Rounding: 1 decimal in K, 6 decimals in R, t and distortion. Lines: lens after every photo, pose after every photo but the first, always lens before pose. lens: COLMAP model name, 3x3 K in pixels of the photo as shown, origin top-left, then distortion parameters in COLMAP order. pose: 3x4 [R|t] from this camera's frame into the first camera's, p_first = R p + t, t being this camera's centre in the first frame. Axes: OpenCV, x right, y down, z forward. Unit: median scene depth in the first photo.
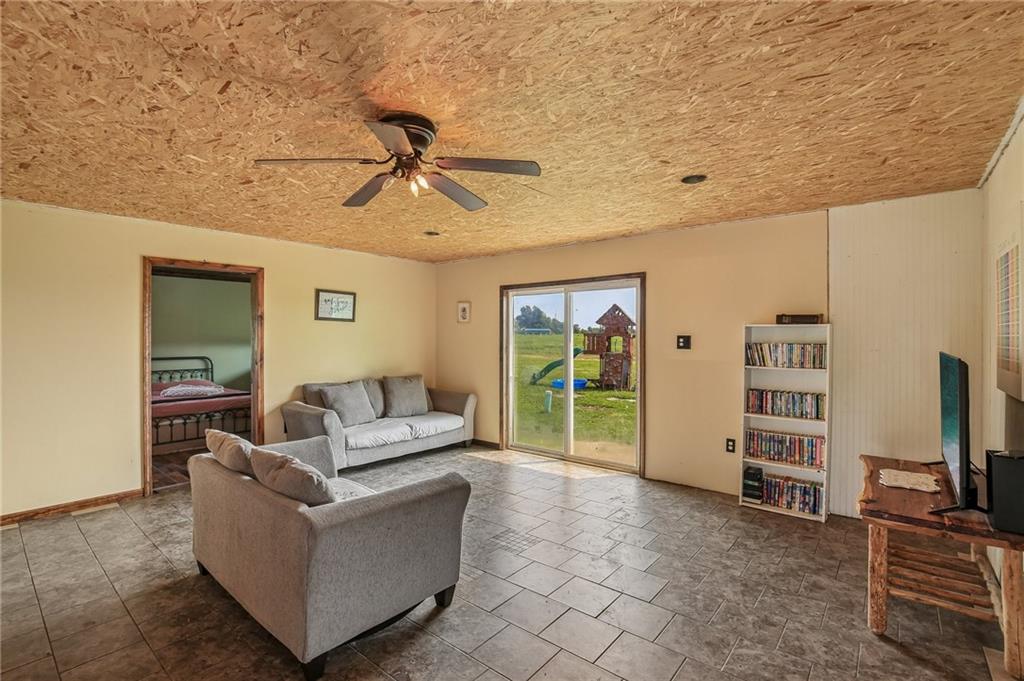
lens RADIAL K [[472.6, 0, 501.9], [0, 472.6, 341.3], [0, 0, 1]] dist [-0.032544, 0.005550]
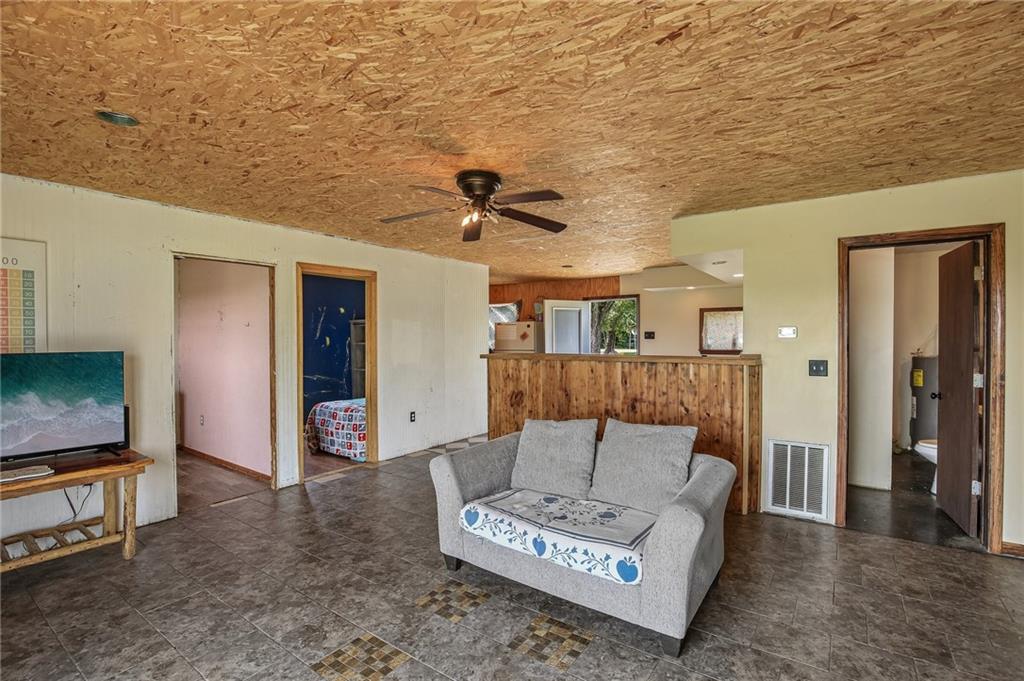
lens RADIAL K [[472.6, 0, 503.9], [0, 472.6, 344.6], [0, 0, 1]] dist [-0.032544, 0.005550]
pose [[-0.996835, 0.005641, -0.079298, -0.075637], [0.003353, 0.999575, 0.028959, -0.009528], [0.079428, 0.028601, -0.996430, 1.053674]]
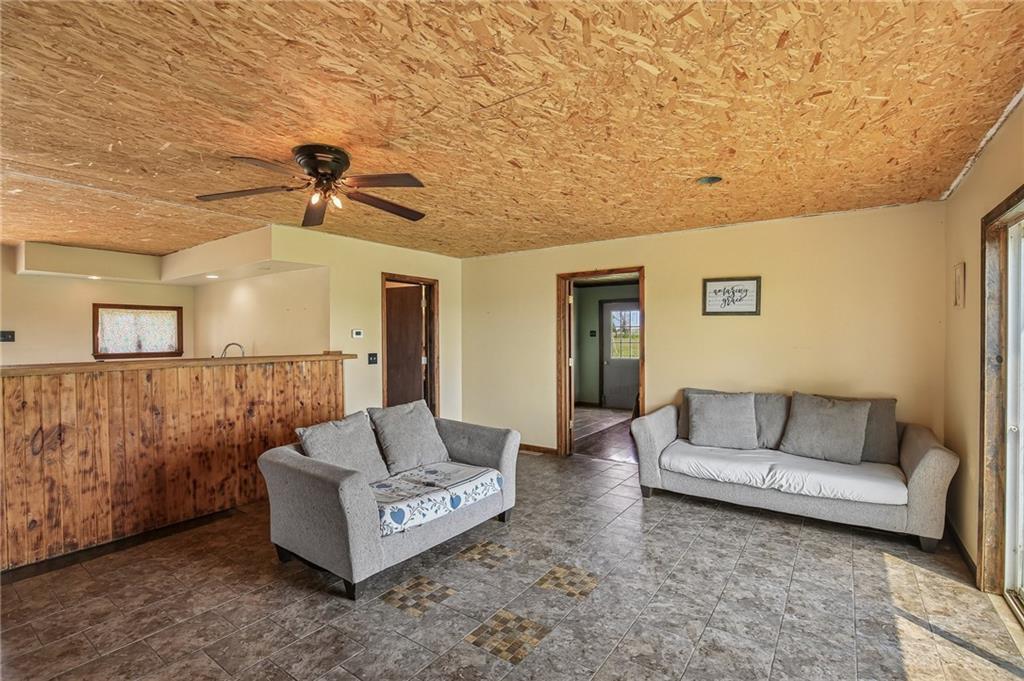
lens RADIAL K [[472.6, 0, 519.6], [0, 472.6, 343.1], [0, 0, 1]] dist [-0.032544, 0.005550]
pose [[0.097320, 0.014649, -0.995145, 0.450518], [-0.009440, 0.999860, 0.013796, -0.003524], [0.995208, 0.008052, 0.097444, 0.616815]]
